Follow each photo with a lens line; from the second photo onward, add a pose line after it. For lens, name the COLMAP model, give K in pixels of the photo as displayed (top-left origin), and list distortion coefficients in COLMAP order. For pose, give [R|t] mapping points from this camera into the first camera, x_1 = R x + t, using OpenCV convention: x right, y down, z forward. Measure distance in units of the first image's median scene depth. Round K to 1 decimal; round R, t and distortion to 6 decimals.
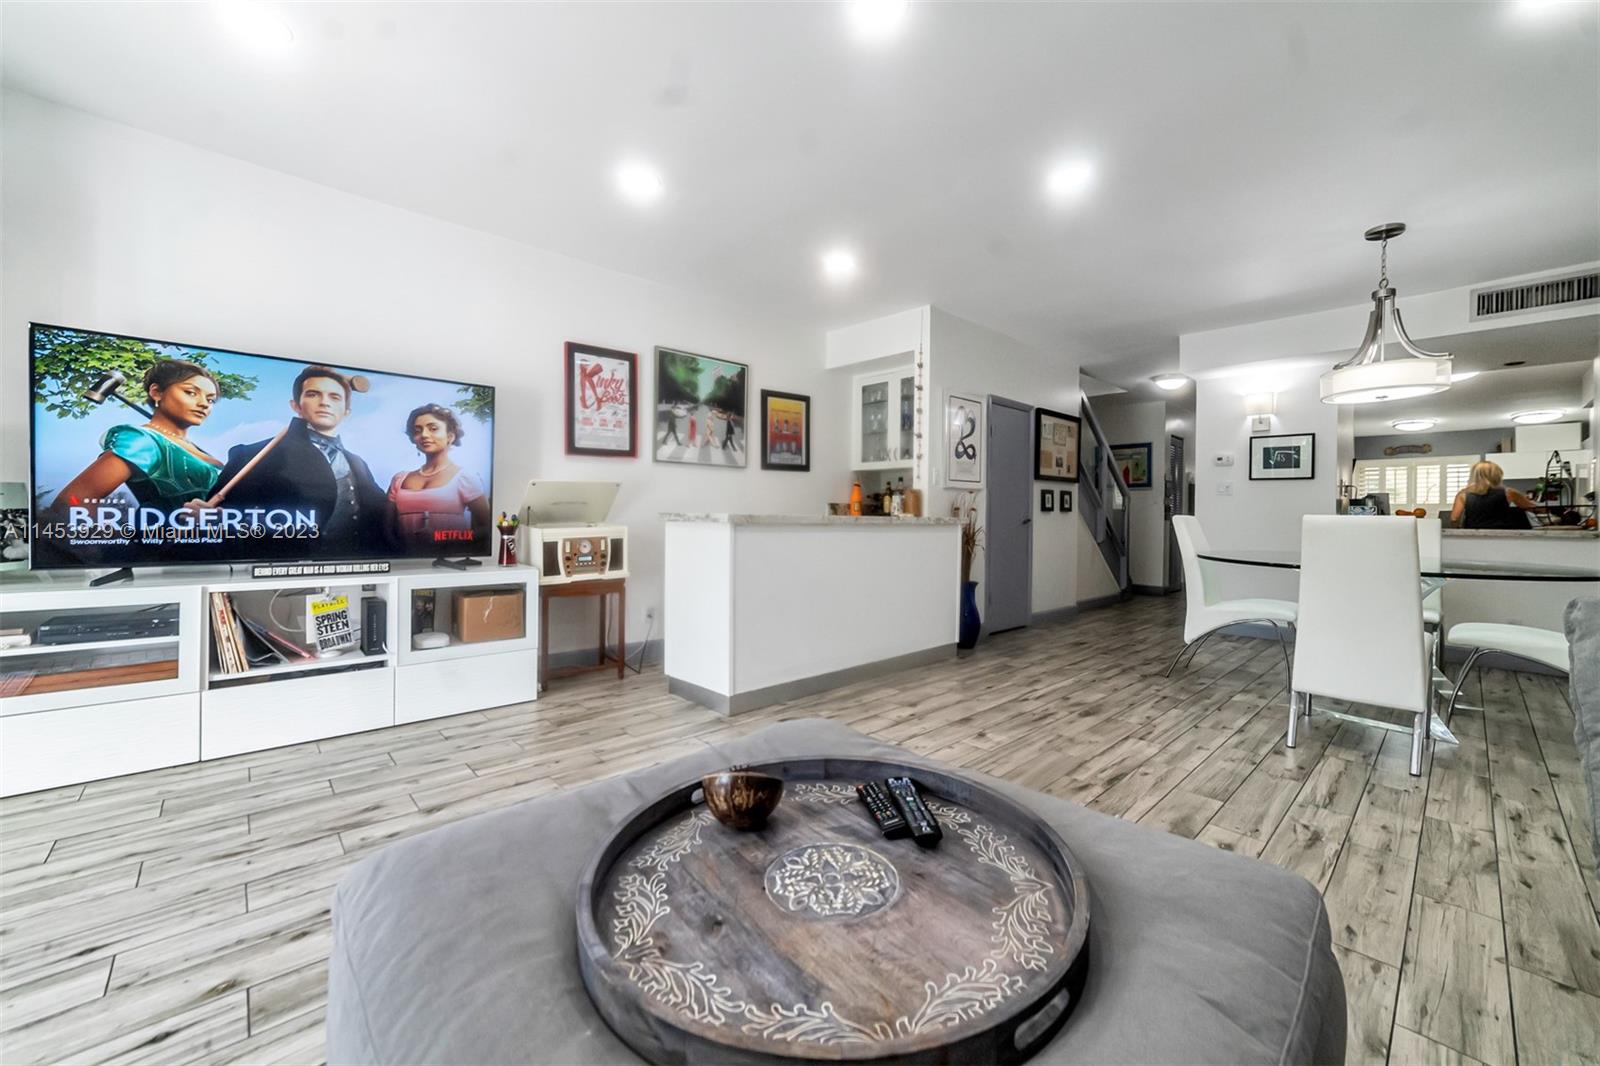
lens RADIAL K [[626.5, 0, 806.6], [0, 626.5, 521.8], [0, 0, 1]] dist [-0.017792, 0.008619]
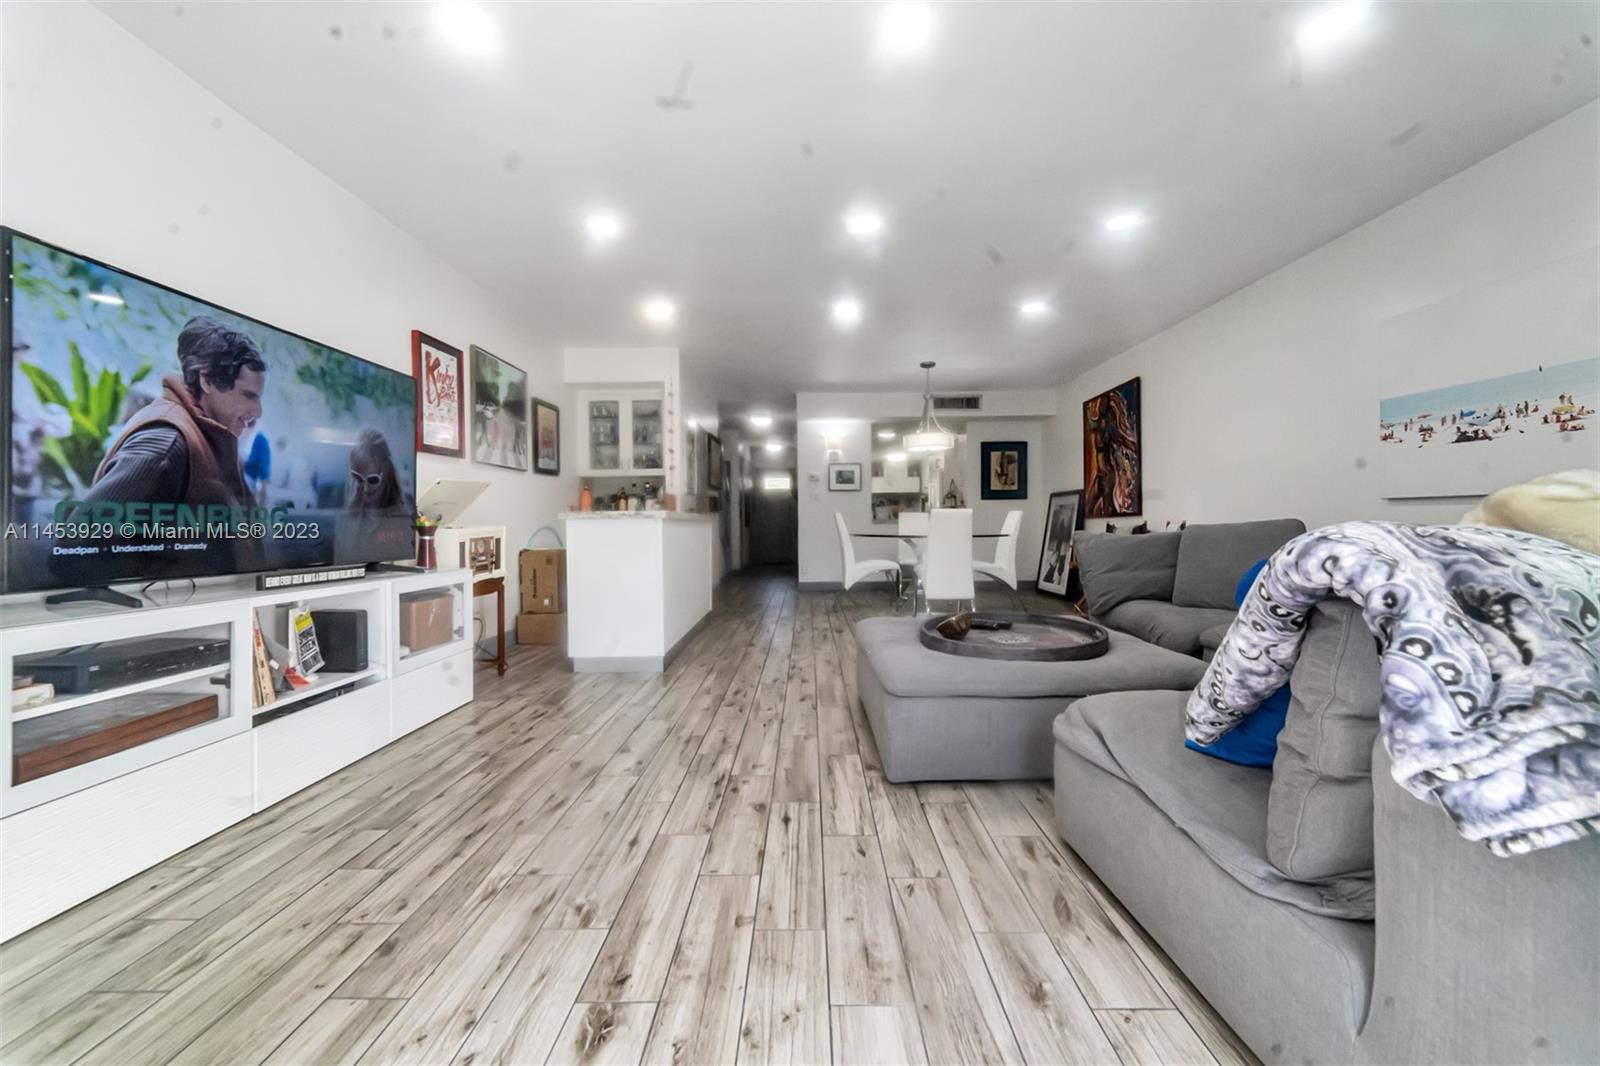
lens RADIAL K [[621.6, 0, 793.9], [0, 621.6, 529.5], [0, 0, 1]] dist [0.003845, 0.000455]
pose [[0.698160, -0.027987, 0.715394, -0.865211], [0.026767, 0.999557, 0.012982, 0.016121], [-0.715441, 0.010085, 0.698600, -0.068400]]
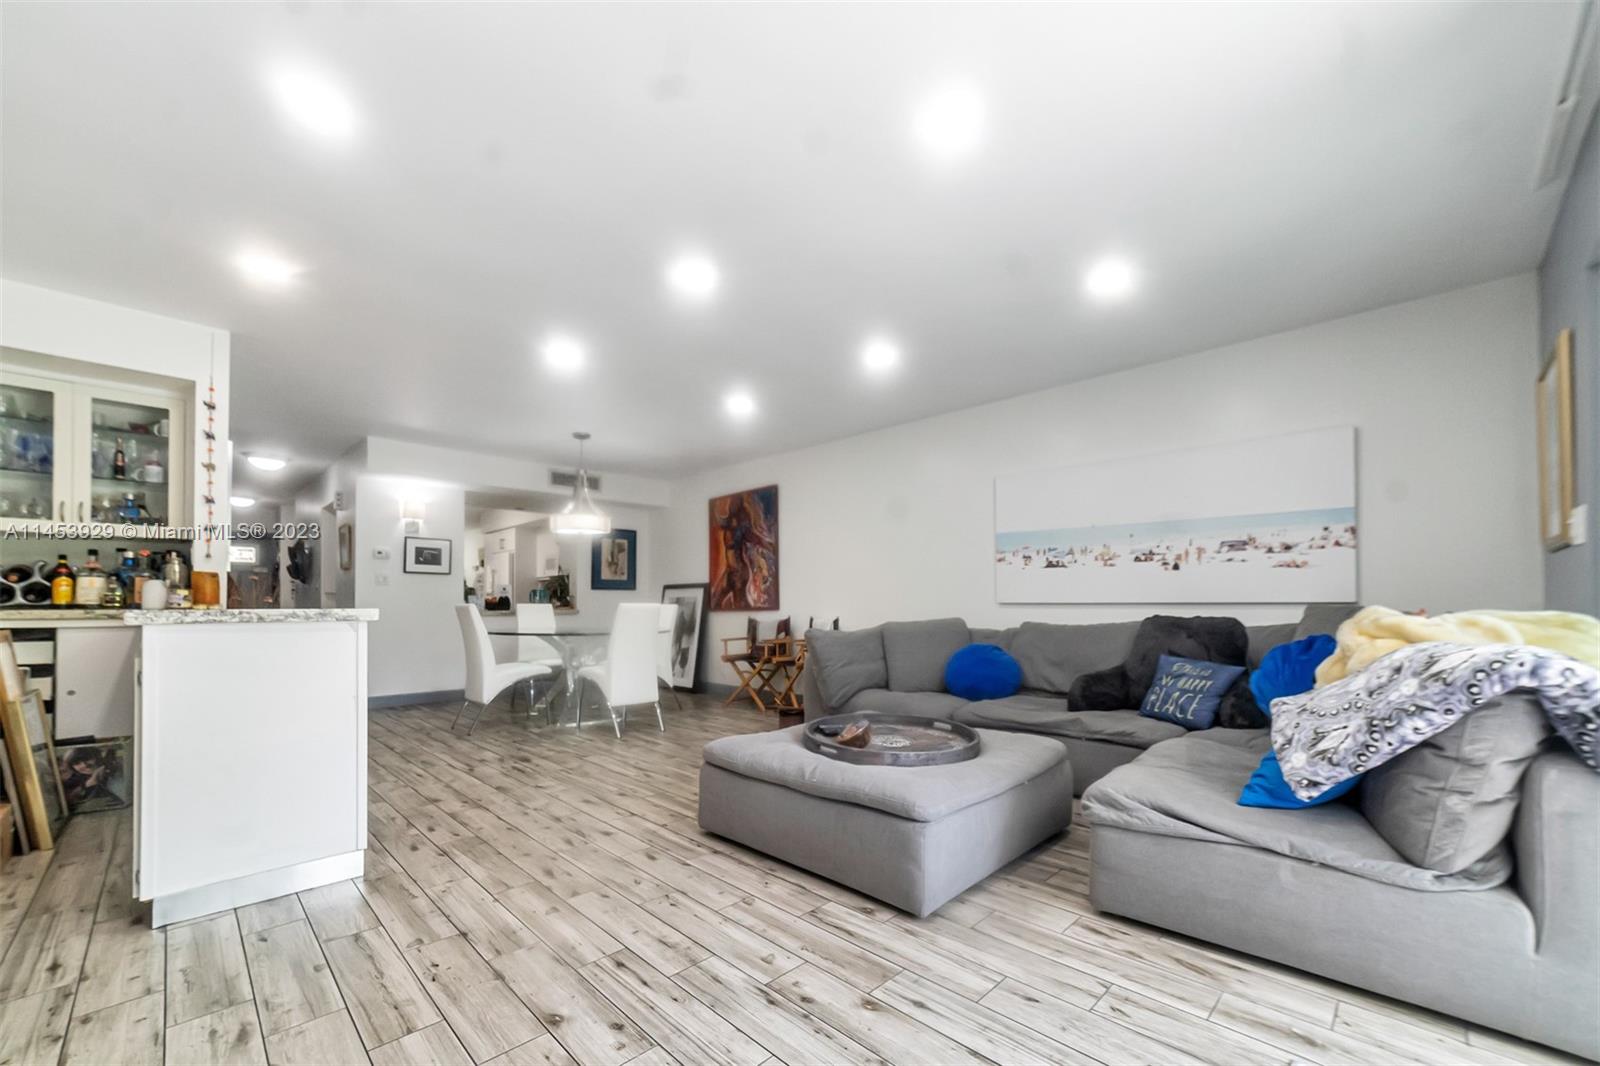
lens RADIAL K [[648.1, 0, 796.8], [0, 648.1, 601.2], [0, 0, 1]] dist [-0.009596, 0.000301]
pose [[-0.024232, -0.007675, 0.999677, -0.957776], [0.014521, 0.999862, 0.008028, -0.021642], [-0.999601, 0.014711, -0.024117, 0.509687]]
